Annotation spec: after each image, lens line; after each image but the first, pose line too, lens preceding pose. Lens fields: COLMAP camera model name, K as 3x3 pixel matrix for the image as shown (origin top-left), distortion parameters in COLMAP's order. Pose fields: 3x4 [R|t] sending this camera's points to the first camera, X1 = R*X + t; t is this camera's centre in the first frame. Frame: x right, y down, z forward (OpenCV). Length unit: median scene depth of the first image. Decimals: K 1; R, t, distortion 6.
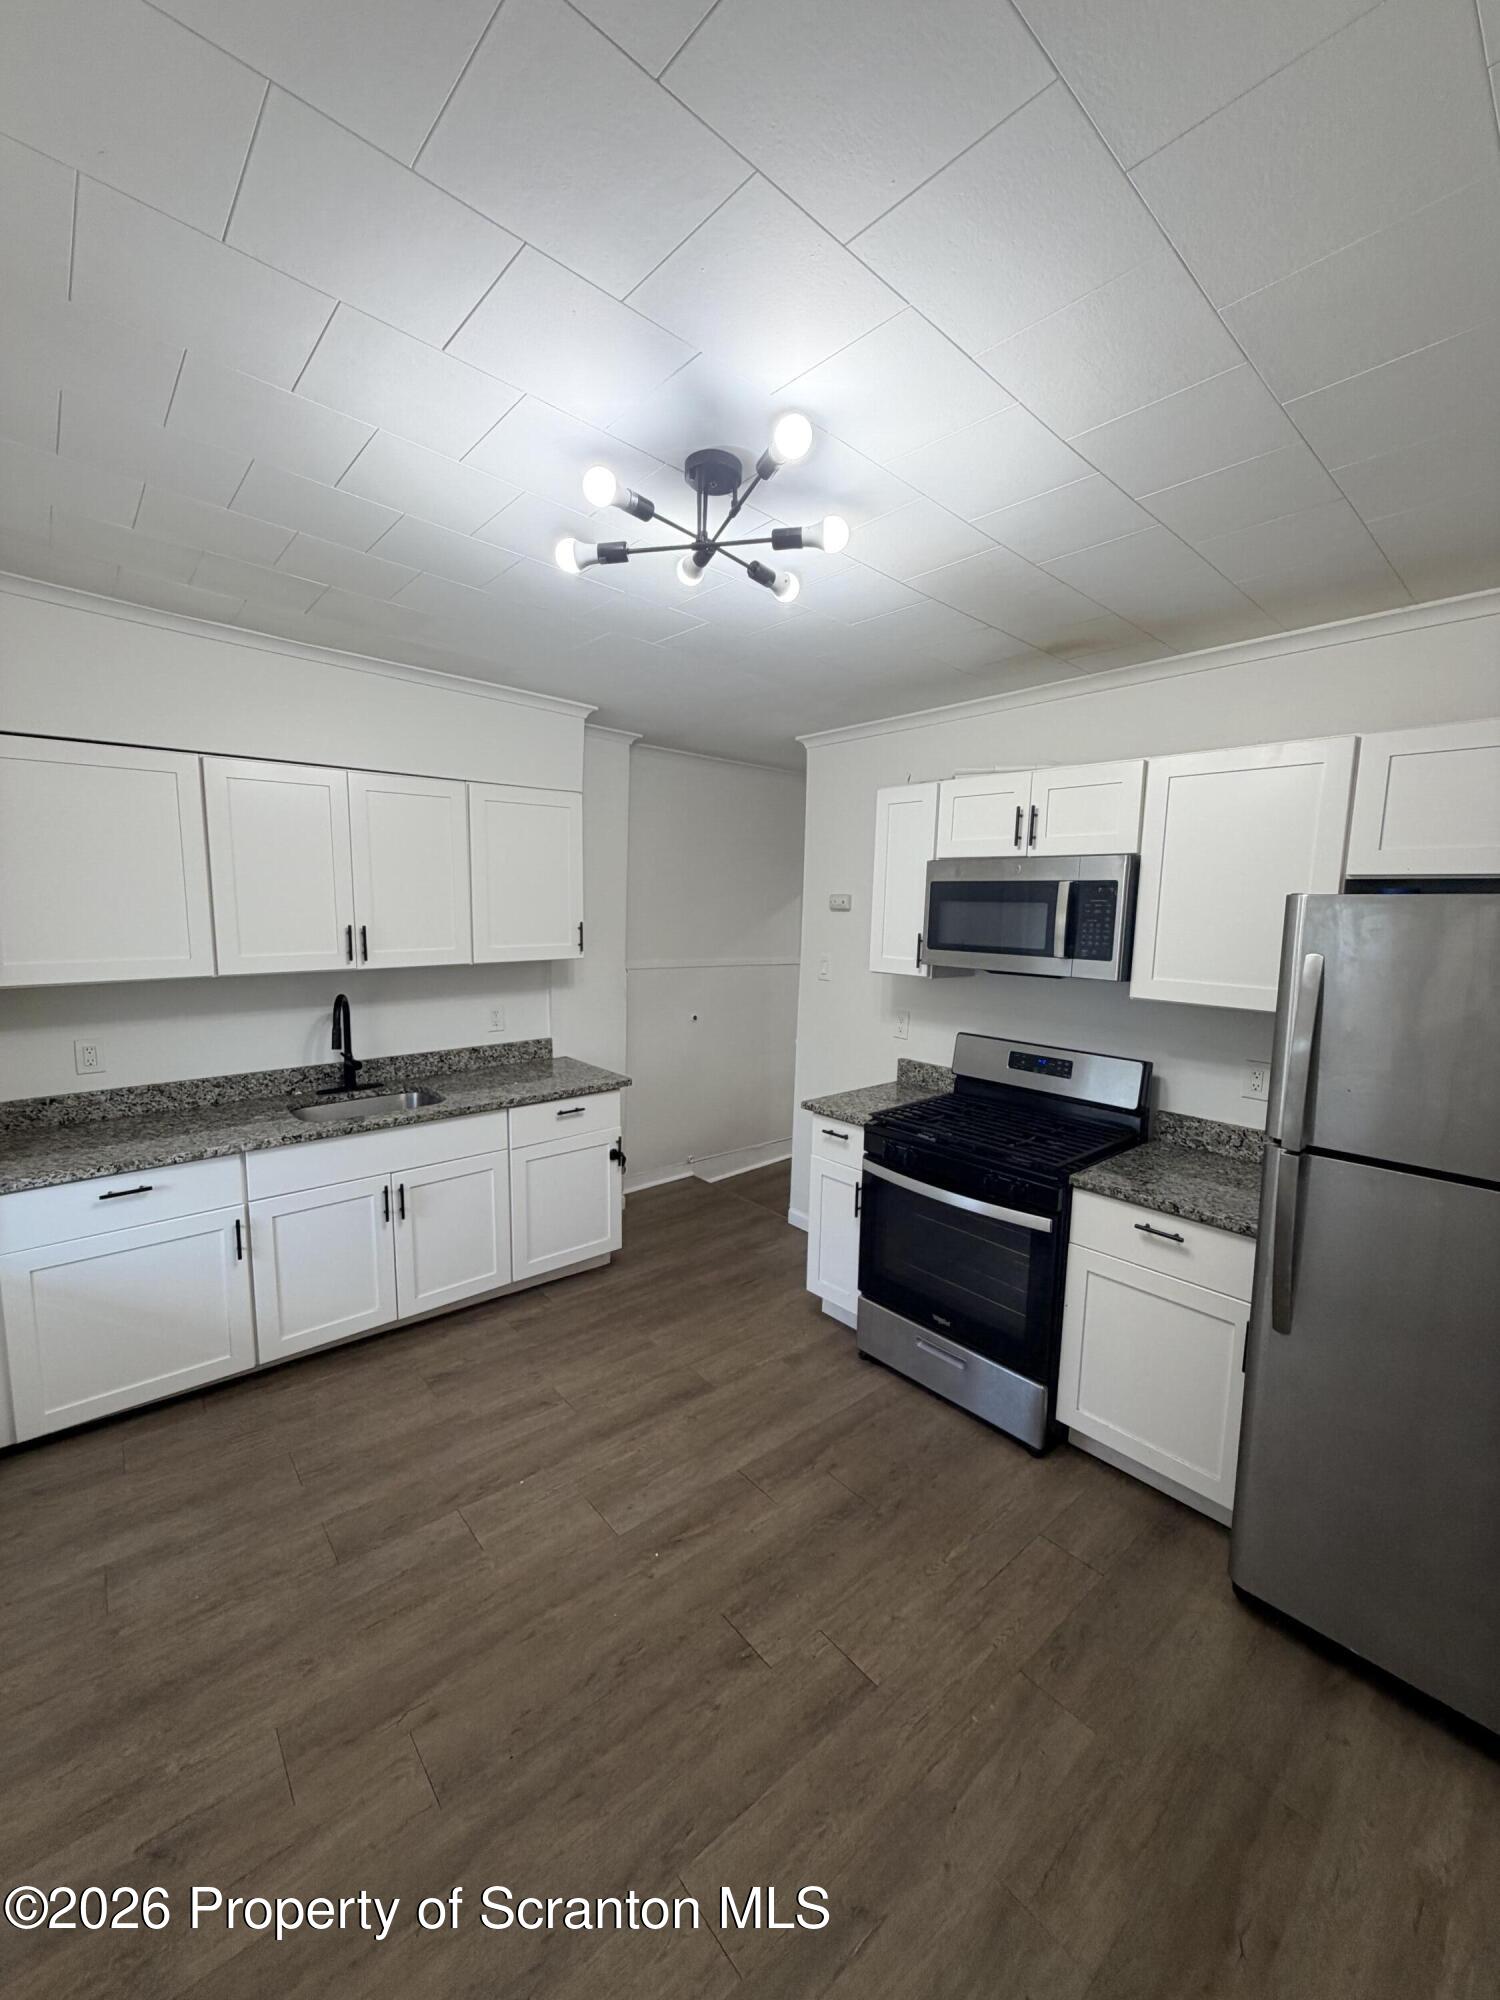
lens RADIAL K [[801.3, 0, 752.5], [0, 801.3, 1001.9], [0, 0, 1]] dist [0.000030, -0.000024]
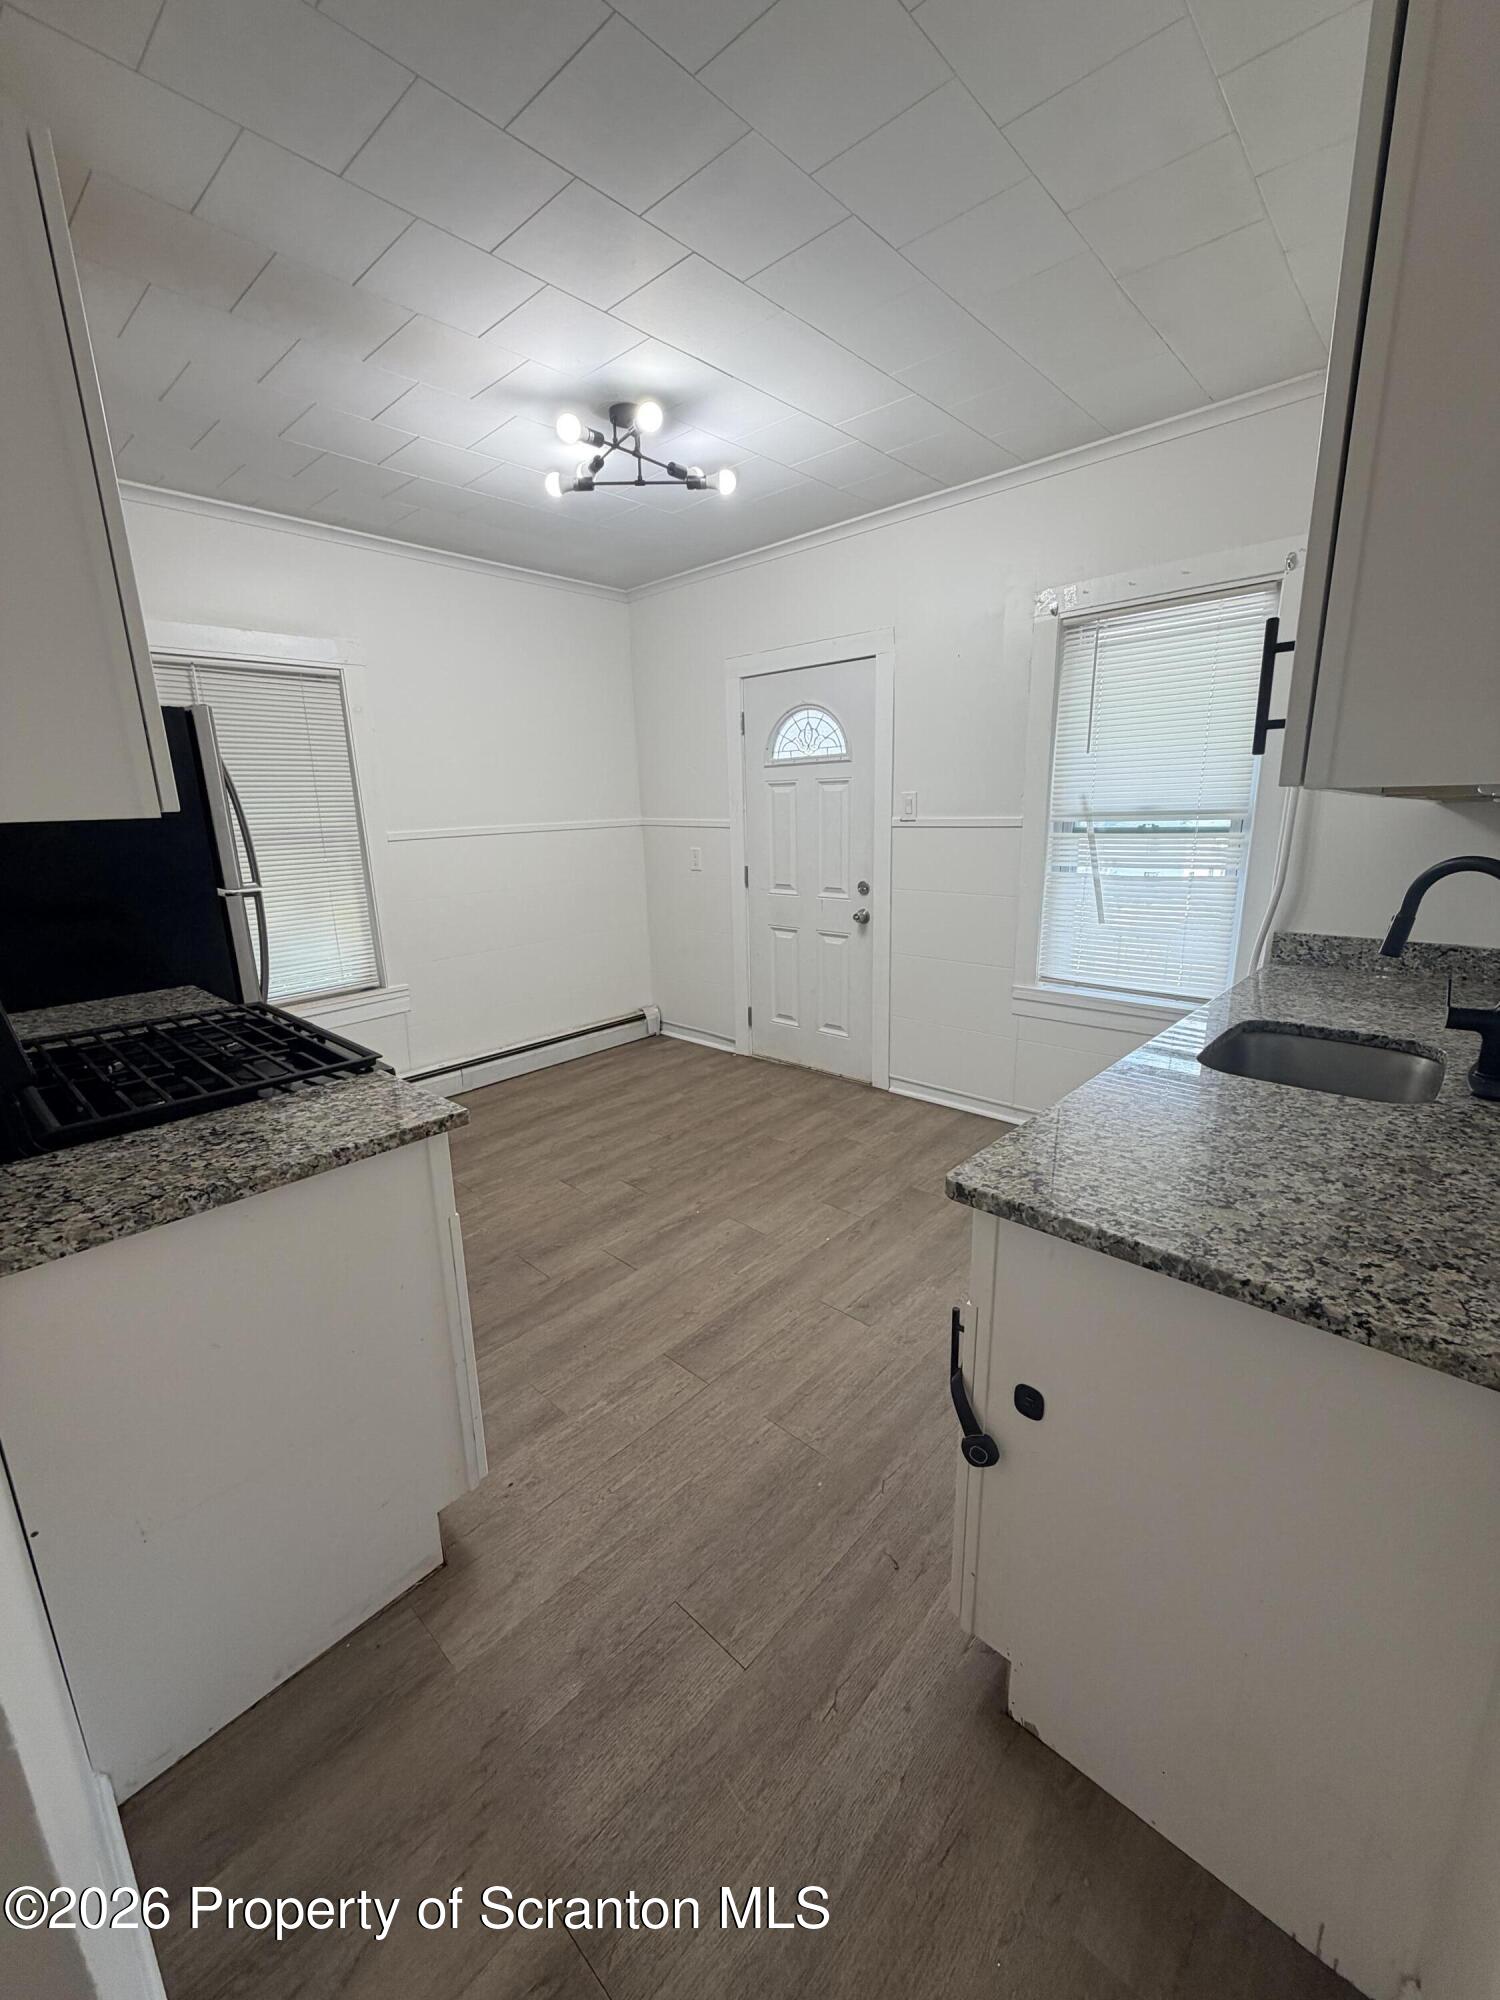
lens RADIAL K [[801.3, 0, 748.6], [0, 801.3, 998.6], [0, 0, 1]] dist [0.000030, -0.000024]
pose [[-0.994781, 0.025931, -0.098687, -0.068236], [-0.011336, 0.933096, 0.359449, -0.122212], [0.101405, 0.358692, -0.927932, 1.825310]]
